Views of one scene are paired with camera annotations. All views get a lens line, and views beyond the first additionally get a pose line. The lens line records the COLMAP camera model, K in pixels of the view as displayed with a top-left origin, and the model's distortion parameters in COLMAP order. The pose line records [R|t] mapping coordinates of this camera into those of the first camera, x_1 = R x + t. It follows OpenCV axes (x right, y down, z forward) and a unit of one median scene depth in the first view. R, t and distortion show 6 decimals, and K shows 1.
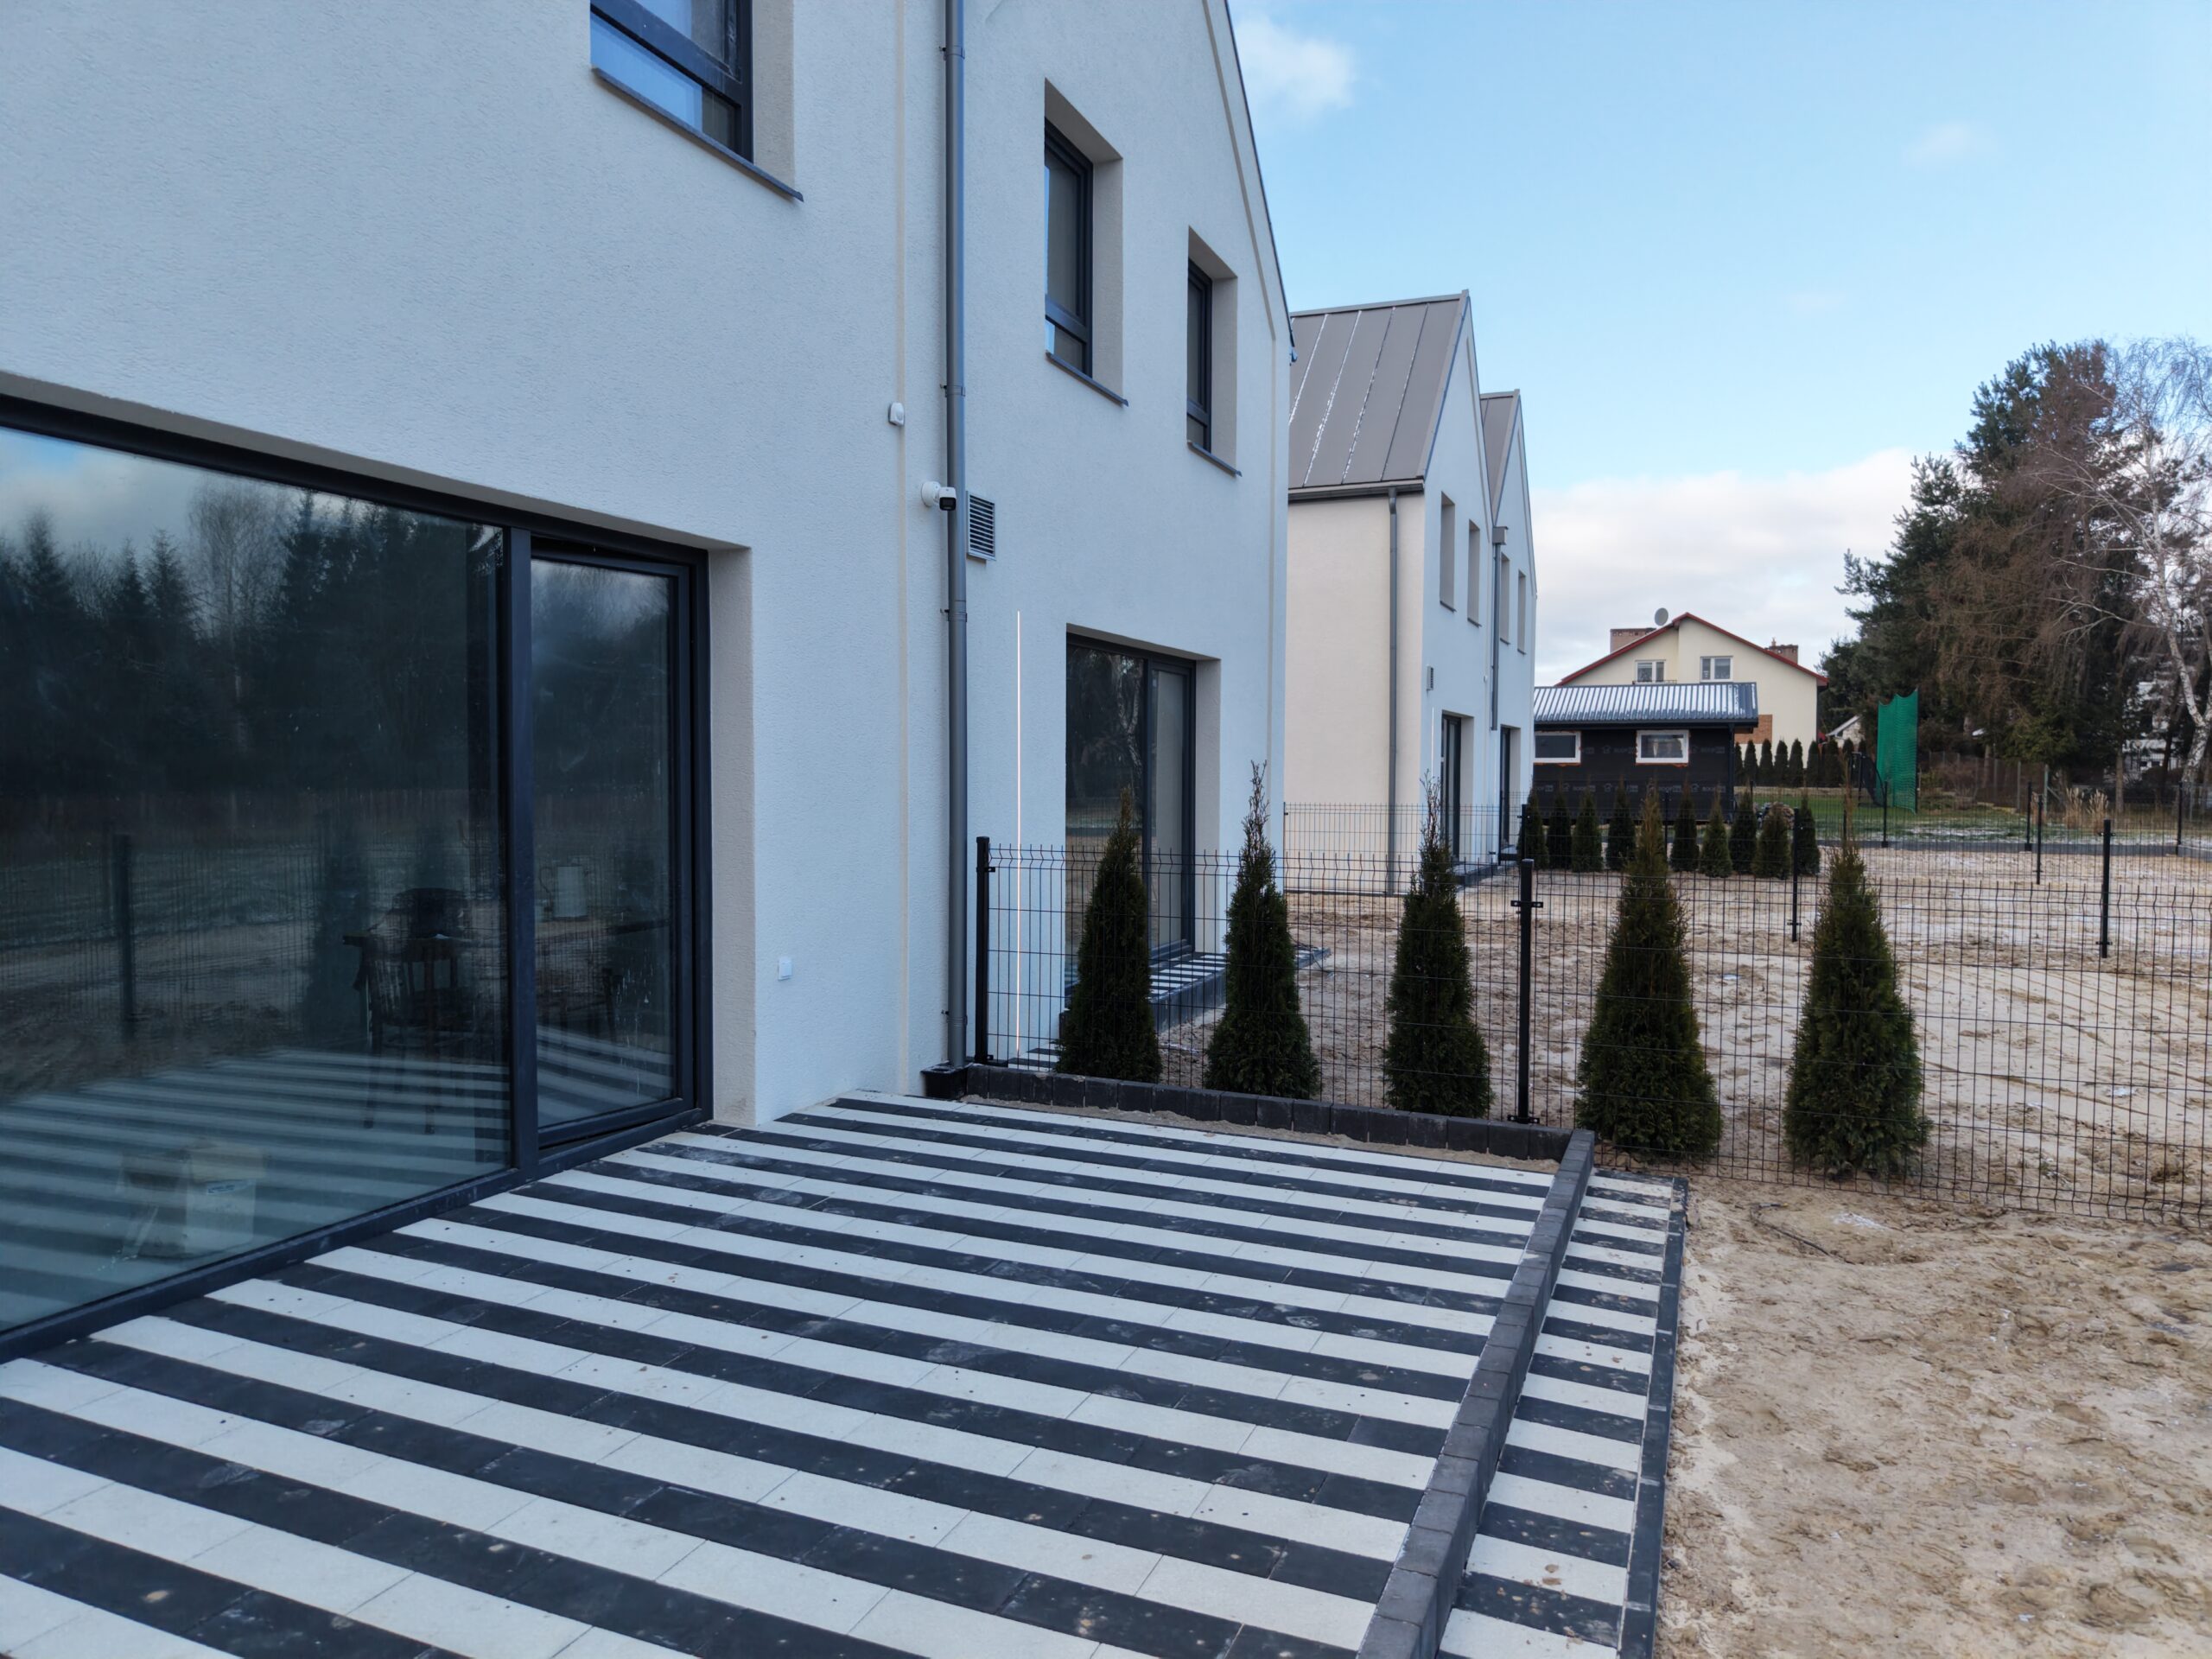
lens RADIAL K [[1495.0, 0, 1117.6], [0, 1495.0, 820.6], [0, 0, 1]] dist [0.015326, -0.010075]
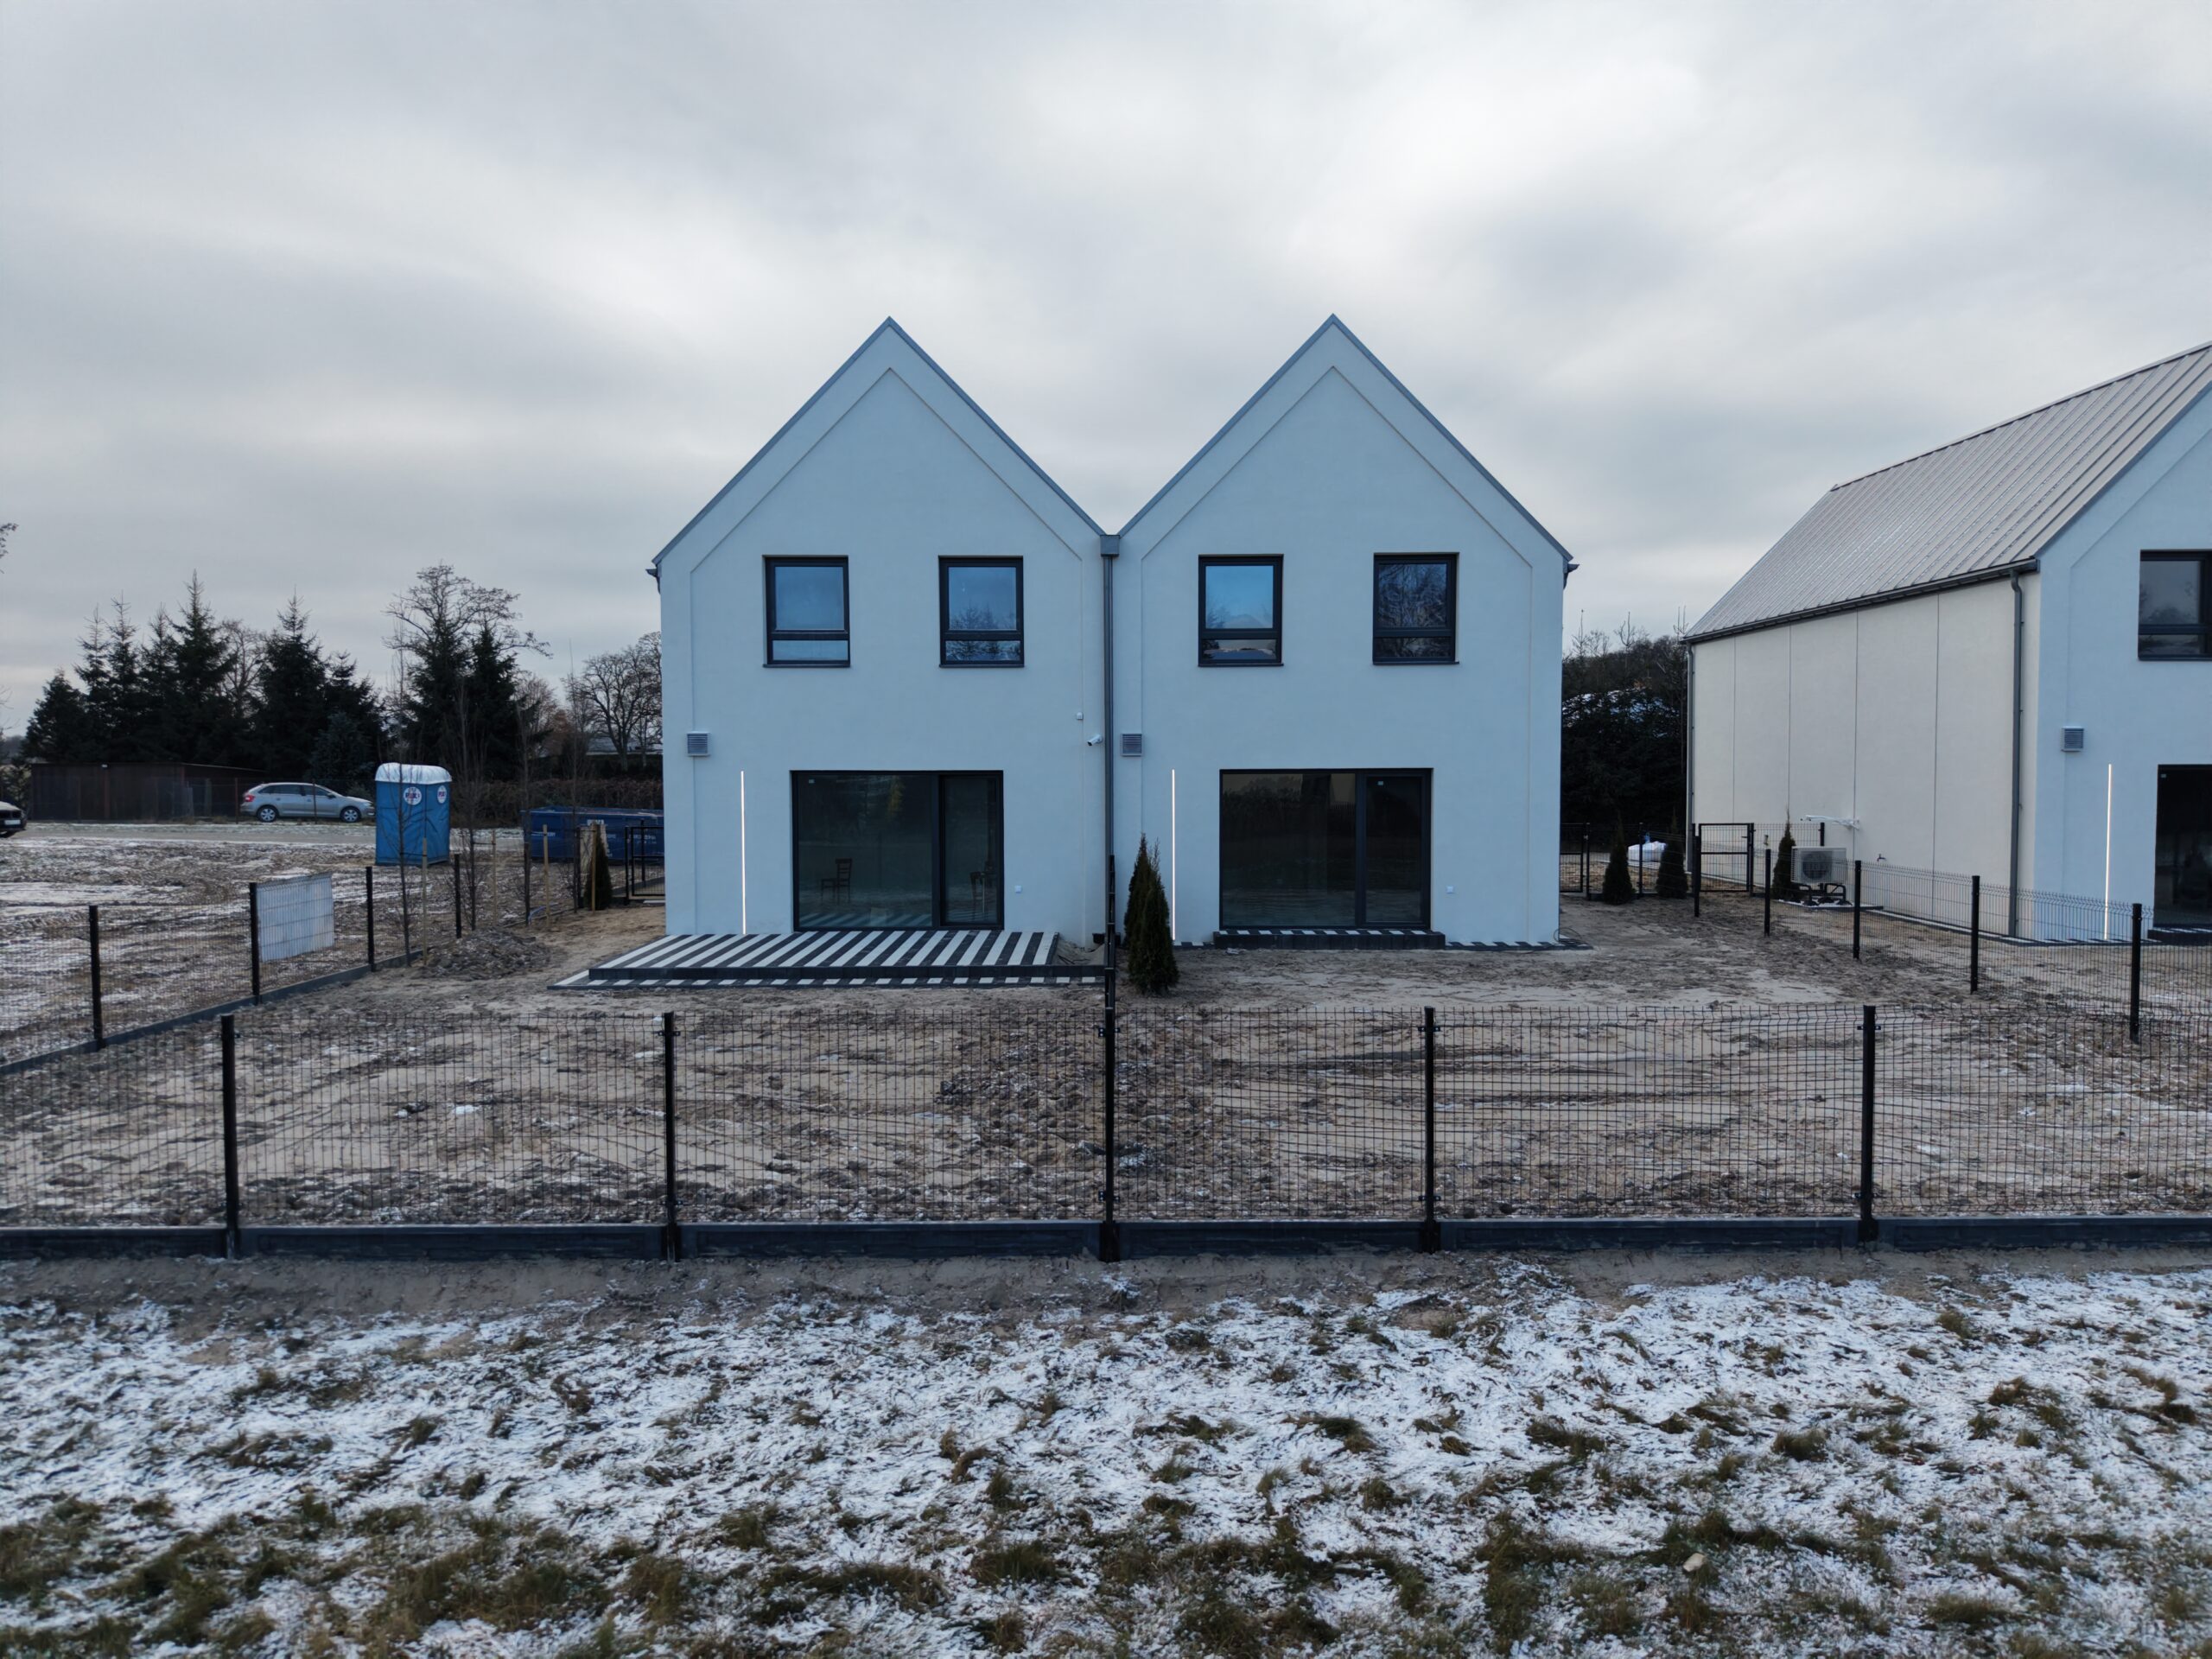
lens RADIAL K [[1495.0, 0, 1096.1], [0, 1495.0, 827.2], [0, 0, 1]] dist [0.015326, -0.010075]
pose [[0.366455, 0.032053, -0.929884, 3.293887], [-0.025840, 0.999372, 0.024265, -0.144738], [0.930077, 0.015136, 0.367052, -0.098251]]
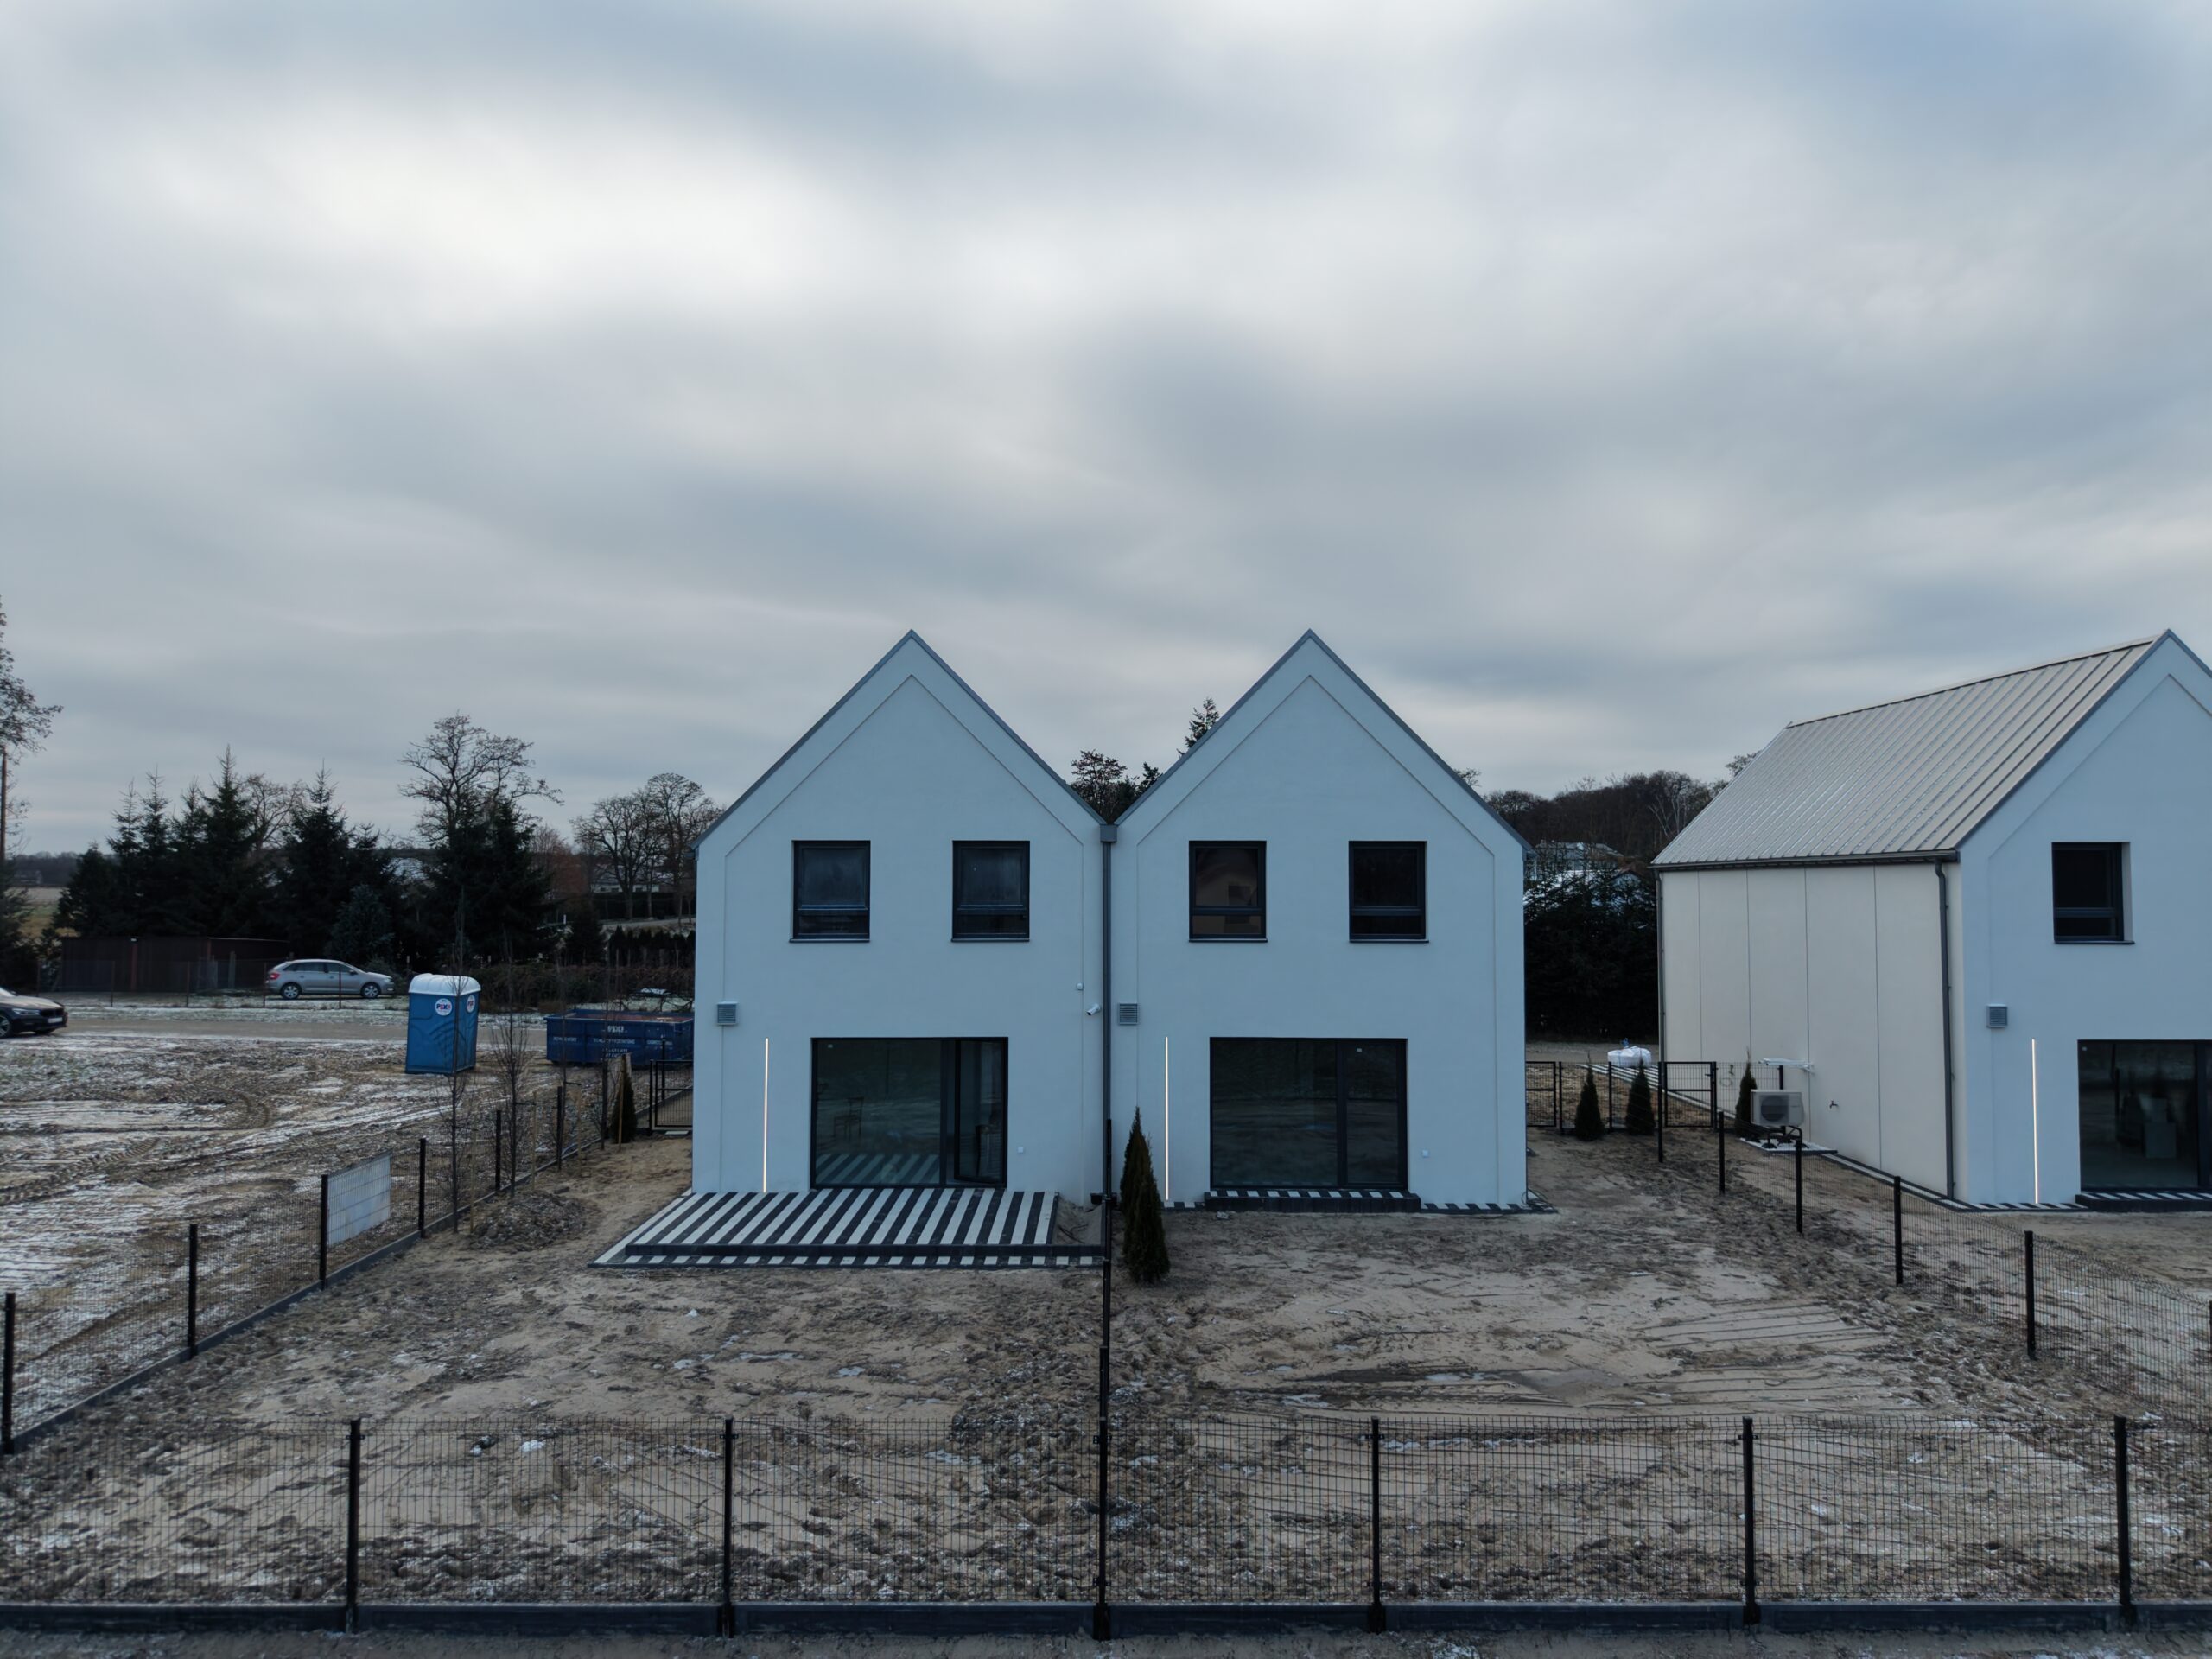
lens RADIAL K [[1495.0, 0, 1095.2], [0, 1495.0, 829.3], [0, 0, 1]] dist [0.015326, -0.010075]
pose [[0.365216, -0.041578, -0.929994, 3.590999], [-0.029791, 0.997968, -0.056316, -0.530363], [0.930446, 0.048273, 0.363236, -0.220752]]
